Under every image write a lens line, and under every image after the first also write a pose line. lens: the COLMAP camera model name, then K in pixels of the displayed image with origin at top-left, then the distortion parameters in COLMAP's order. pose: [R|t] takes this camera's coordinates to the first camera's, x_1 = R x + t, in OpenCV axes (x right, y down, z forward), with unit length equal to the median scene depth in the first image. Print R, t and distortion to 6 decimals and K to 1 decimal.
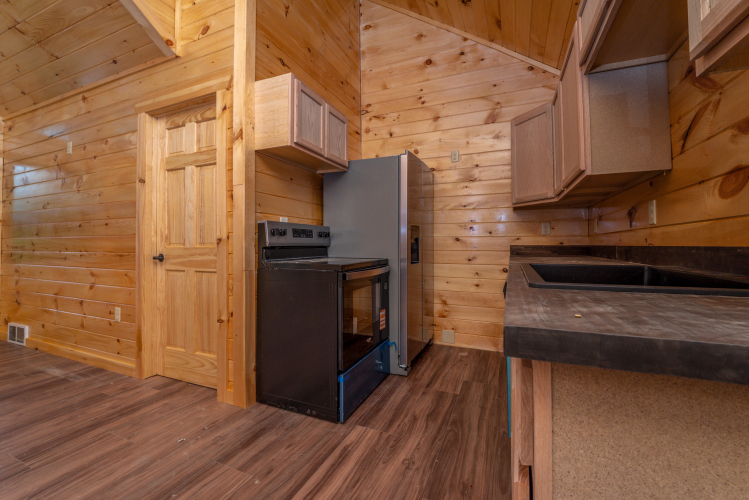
lens RADIAL K [[317.7, 0, 373.7], [0, 317.7, 235.9], [0, 0, 1]] dist [-0.001130, -0.000593]
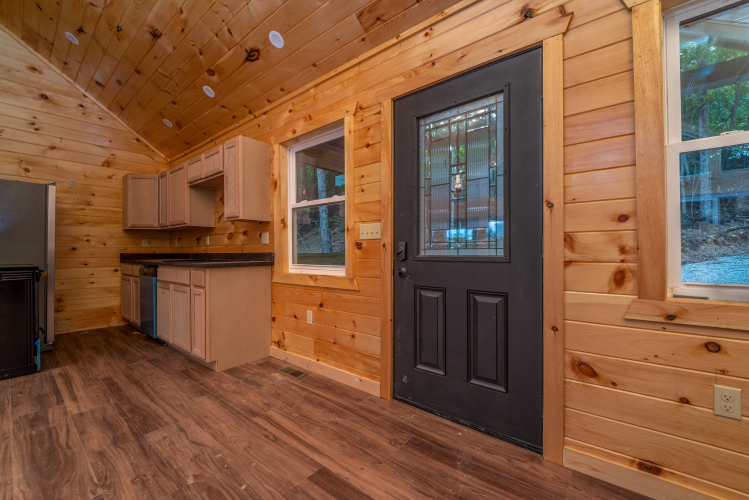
lens RADIAL K [[320.8, 0, 374.5], [0, 320.8, 250.0], [0, 0, 1]] dist [-0.017210, 0.005153]
pose [[0.288328, 0.008014, 0.957498, -1.092099], [-0.023115, 0.999732, -0.001407, -0.019172], [-0.957253, -0.021727, 0.288436, -0.949302]]
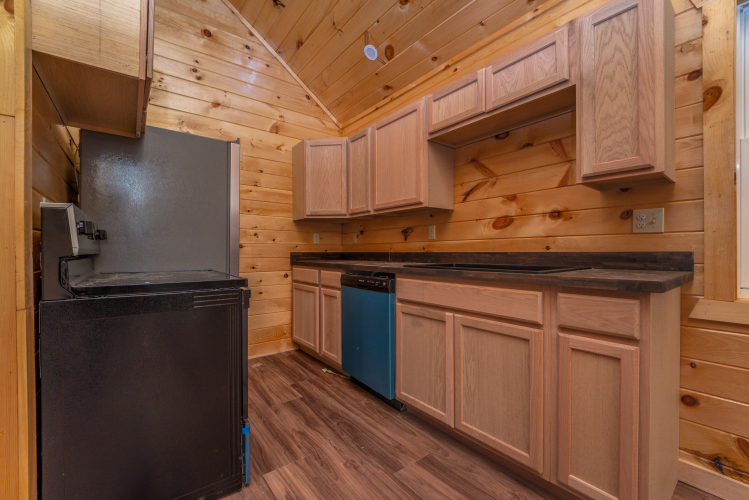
lens RADIAL K [[311.4, 0, 374.3], [0, 311.4, 252.5], [0, 0, 1]] dist [0.000607, -0.009735]
pose [[0.480919, -0.001891, 0.876763, -0.614053], [-0.022585, 0.999639, 0.014544, 0.013385], [-0.876474, -0.026796, 0.480703, 0.393645]]
